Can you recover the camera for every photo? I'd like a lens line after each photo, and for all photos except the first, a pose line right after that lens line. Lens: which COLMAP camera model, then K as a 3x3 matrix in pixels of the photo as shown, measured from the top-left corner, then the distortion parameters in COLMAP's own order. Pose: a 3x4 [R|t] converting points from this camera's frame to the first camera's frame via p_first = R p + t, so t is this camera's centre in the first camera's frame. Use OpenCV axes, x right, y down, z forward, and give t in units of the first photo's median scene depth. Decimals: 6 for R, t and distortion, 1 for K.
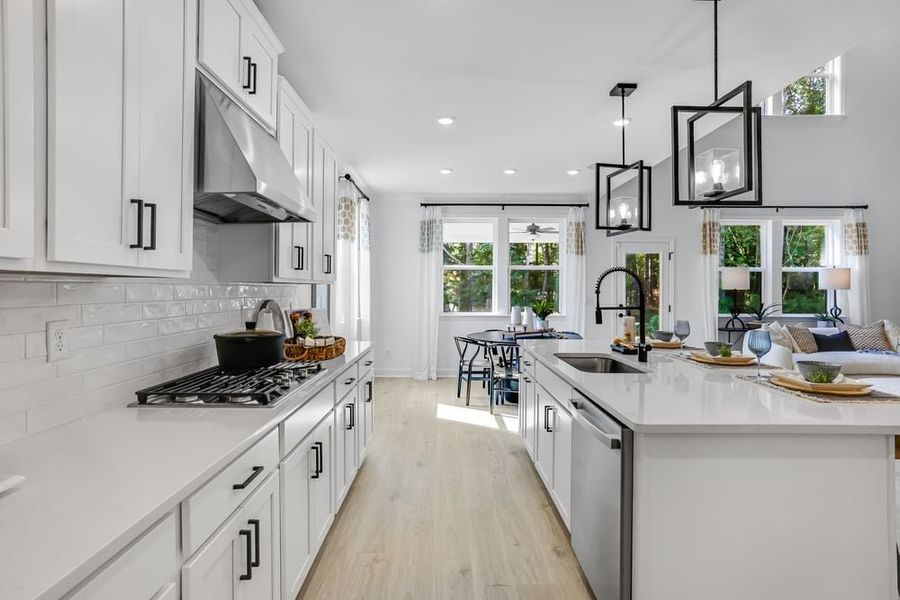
lens RADIAL K [[404.7, 0, 454.1], [0, 404.7, 289.0], [0, 0, 1]] dist [0.000654, 0.000284]
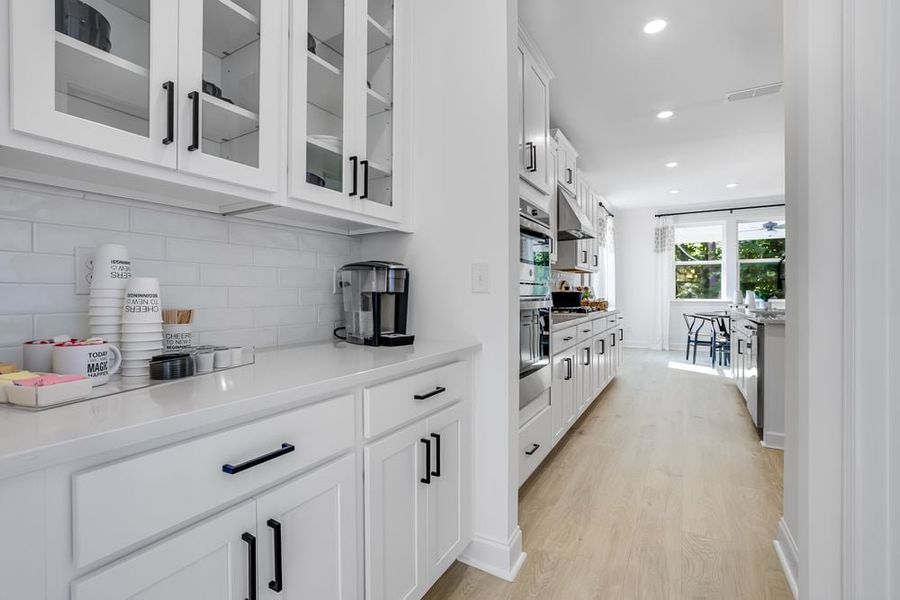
lens RADIAL K [[404.7, 0, 454.1], [0, 404.7, 289.0], [0, 0, 1]] dist [0.000654, 0.000284]
pose [[0.852350, -0.005993, -0.522937, 0.054468], [-0.003724, 0.999839, -0.017528, 0.062173], [0.522958, 0.016888, 0.852191, -0.526612]]
